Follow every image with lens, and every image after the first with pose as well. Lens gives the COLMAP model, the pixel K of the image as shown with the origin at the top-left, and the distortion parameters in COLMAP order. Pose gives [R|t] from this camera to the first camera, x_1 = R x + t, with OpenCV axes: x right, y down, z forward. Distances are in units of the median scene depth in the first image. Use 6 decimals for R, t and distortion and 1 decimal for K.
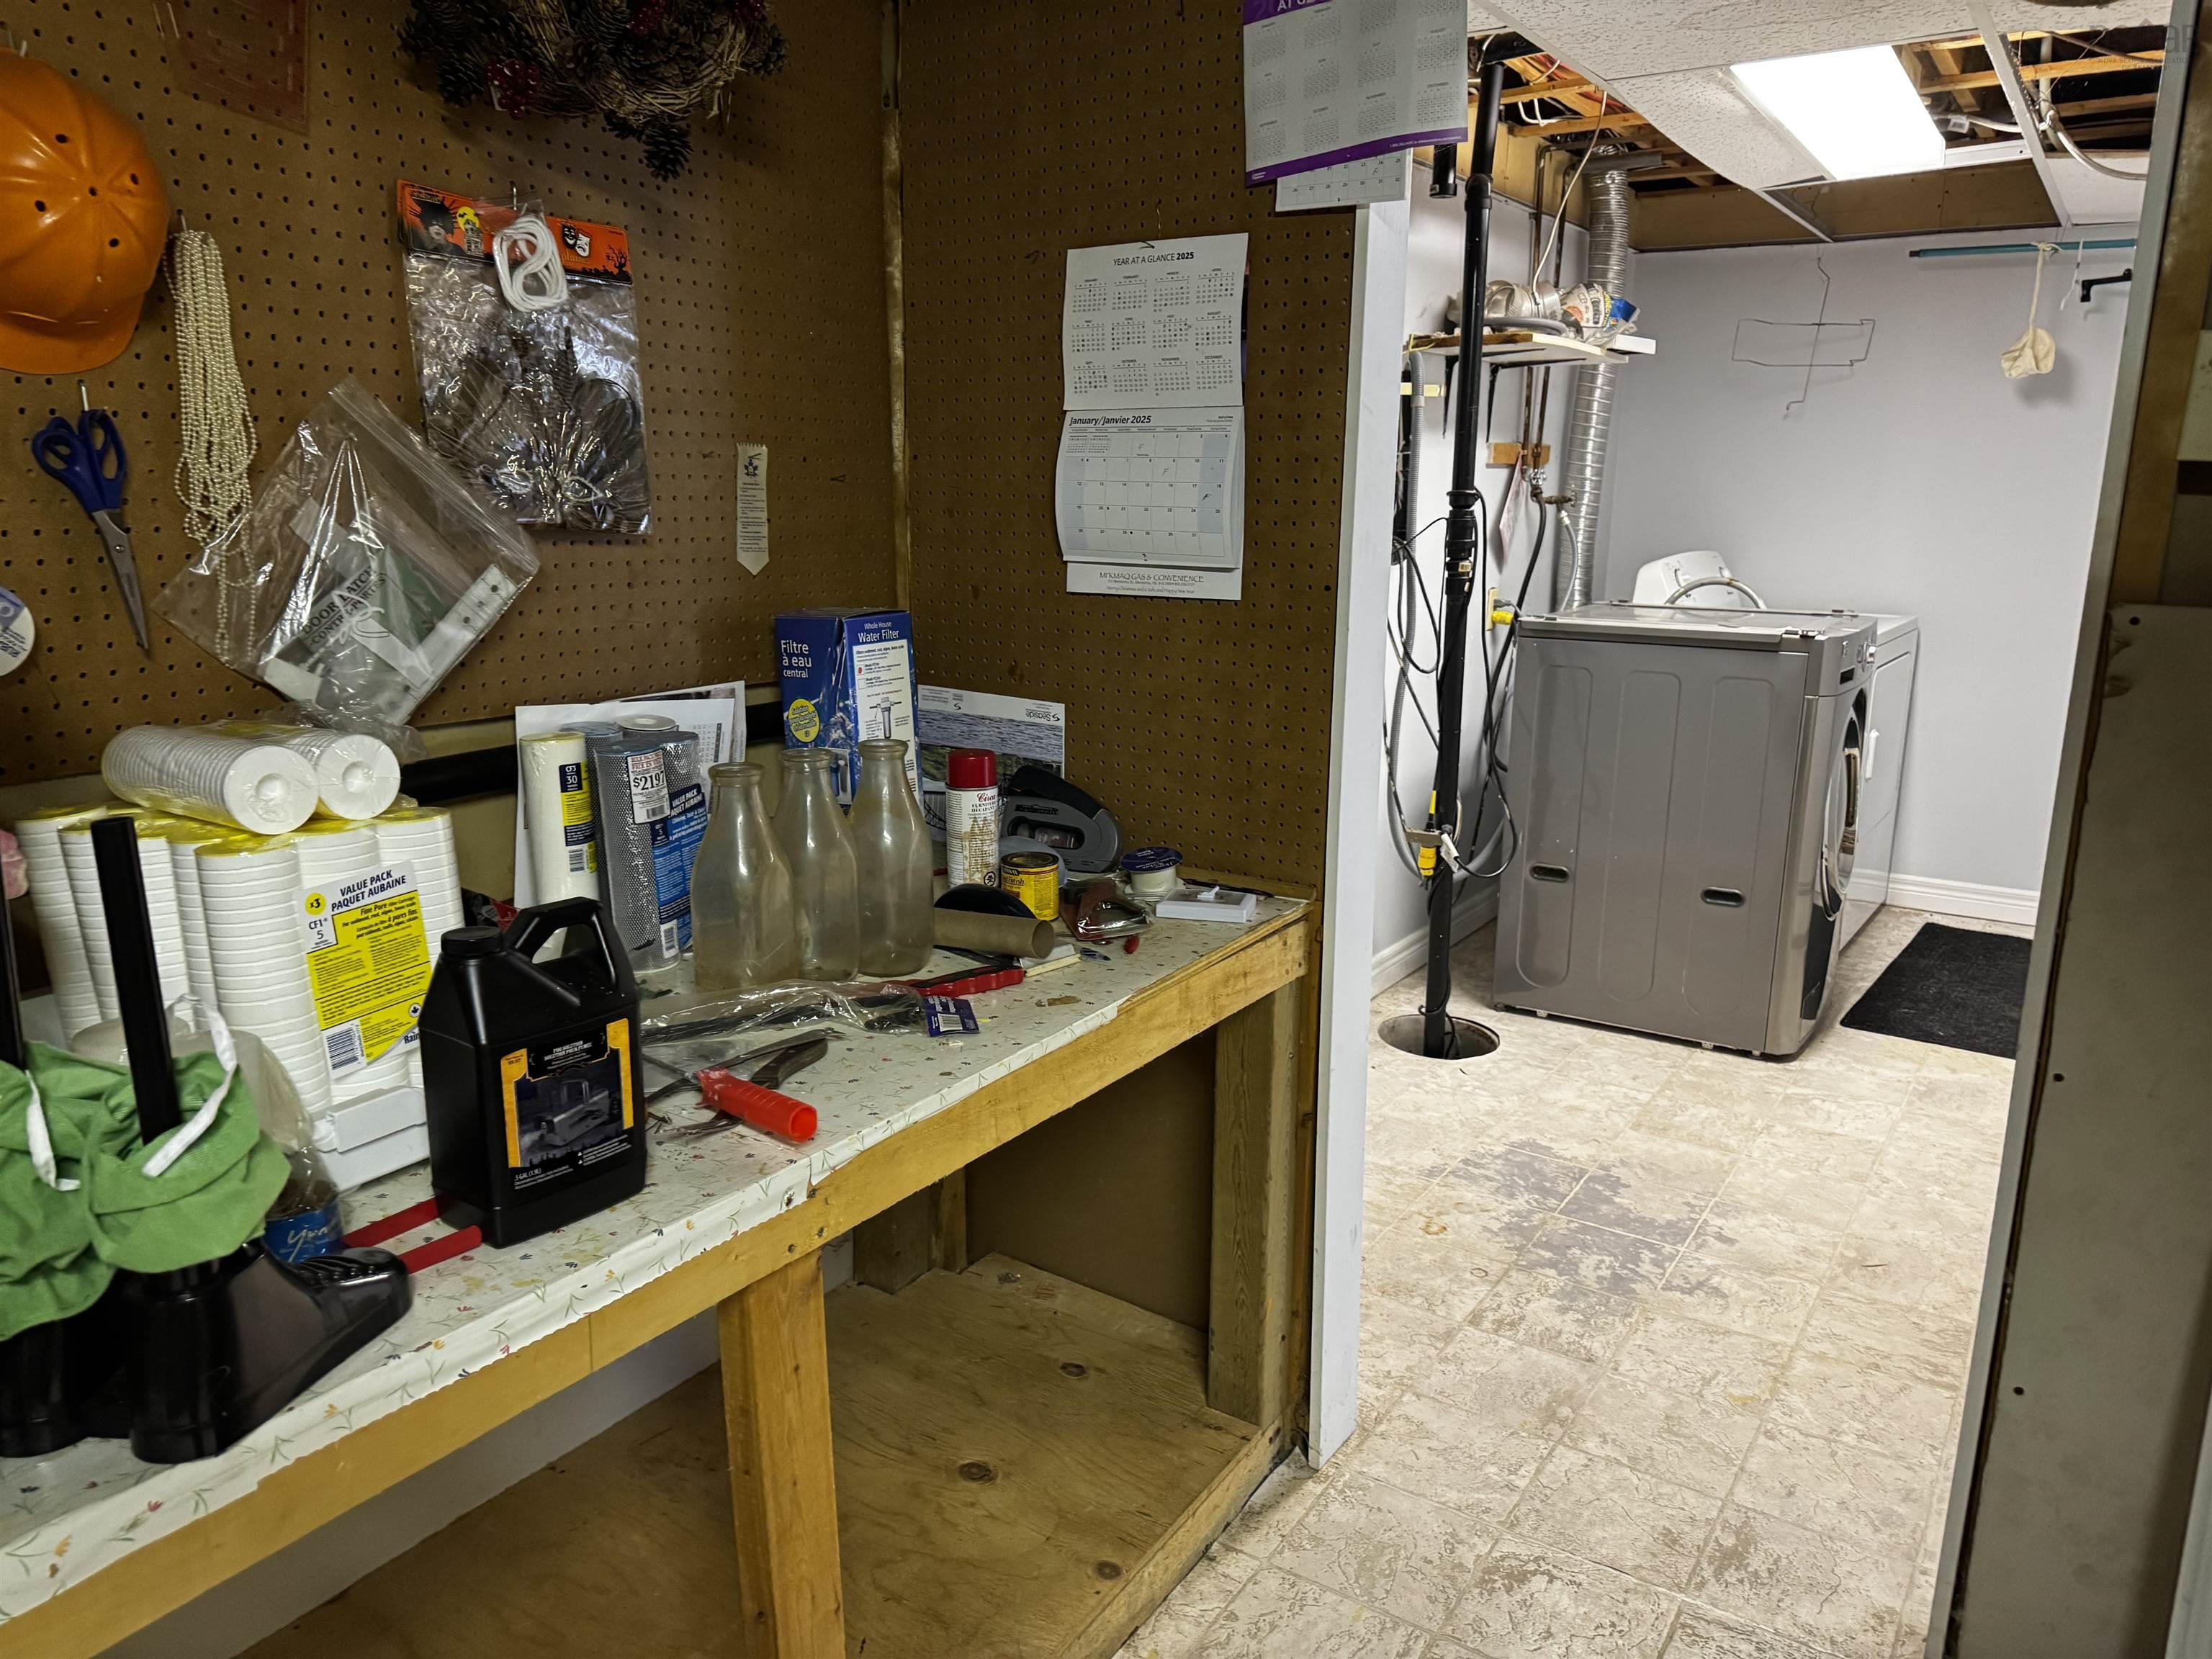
lens RADIAL K [[1628.1, 0, 1106.0], [0, 1628.1, 829.5], [0, 0, 1]] dist [0.001965, -0.005908]
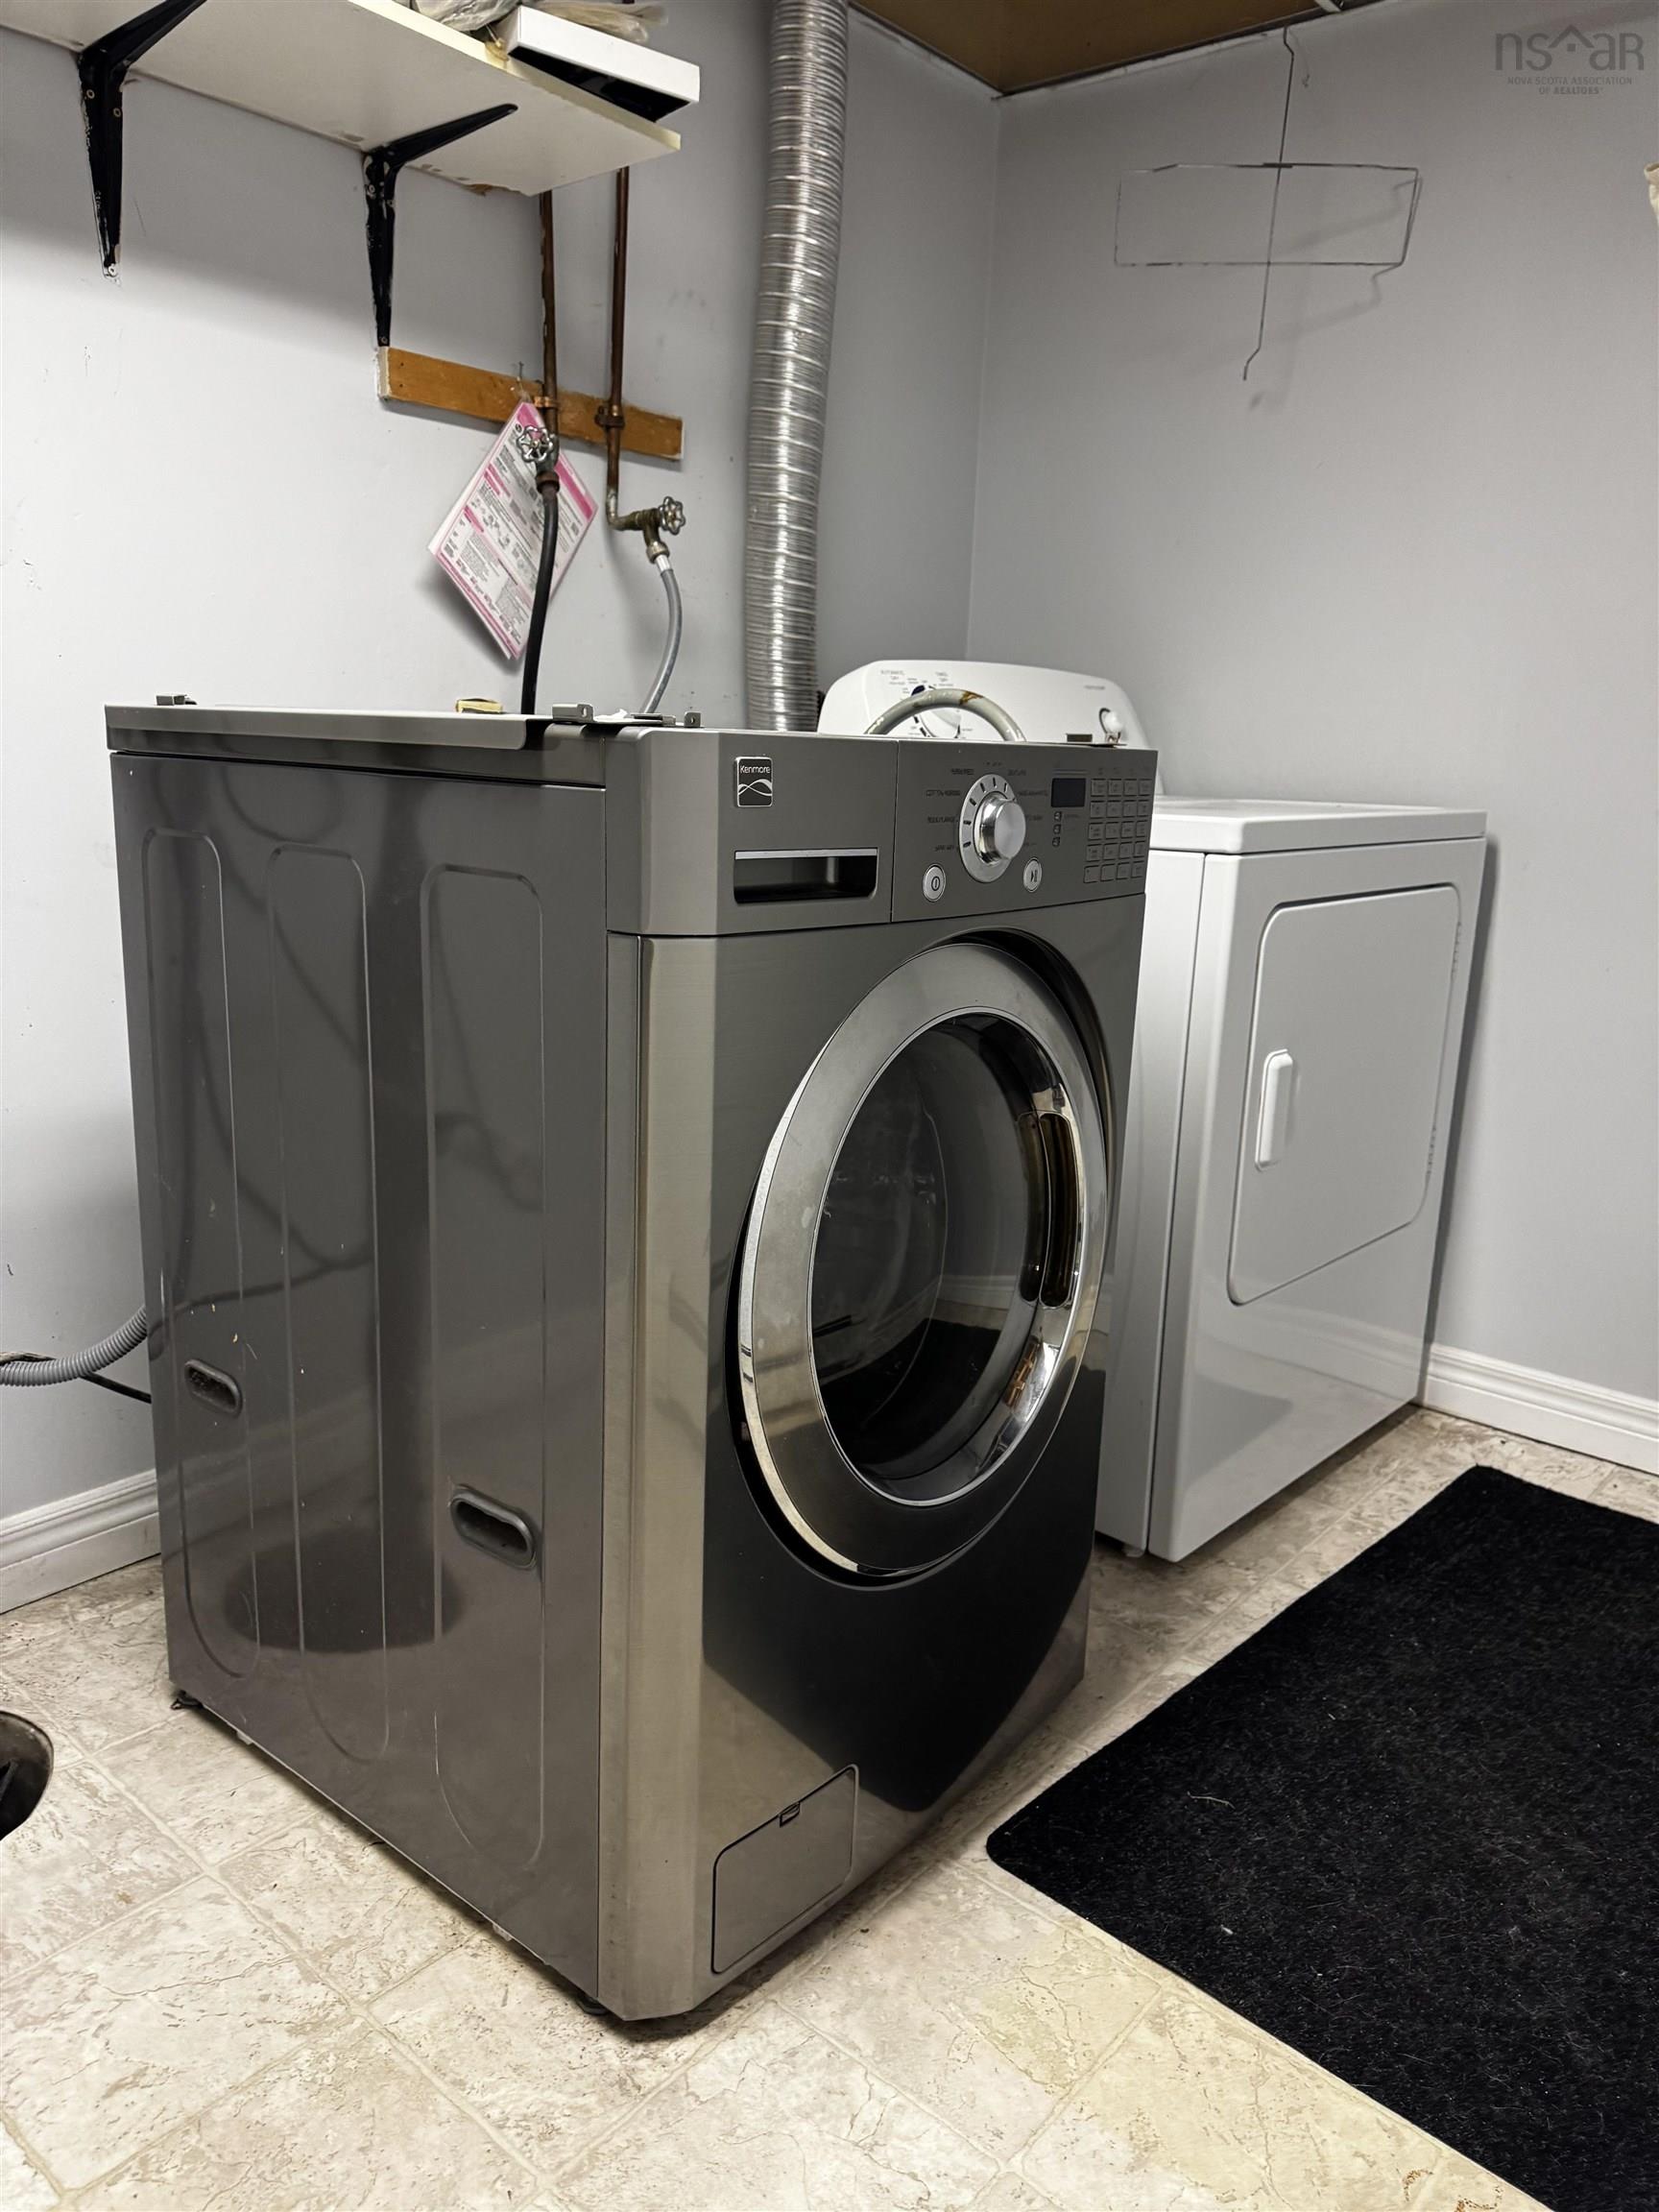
lens RADIAL K [[1628.1, 0, 829.5], [0, 1628.1, 1106.0], [0, 0, 1]] dist [0.001965, -0.005908]
pose [[0.992877, 0.051488, -0.107447, 0.387665], [-0.051225, 0.998674, 0.005209, -0.041129], [0.107573, 0.000333, 0.994197, 0.546607]]
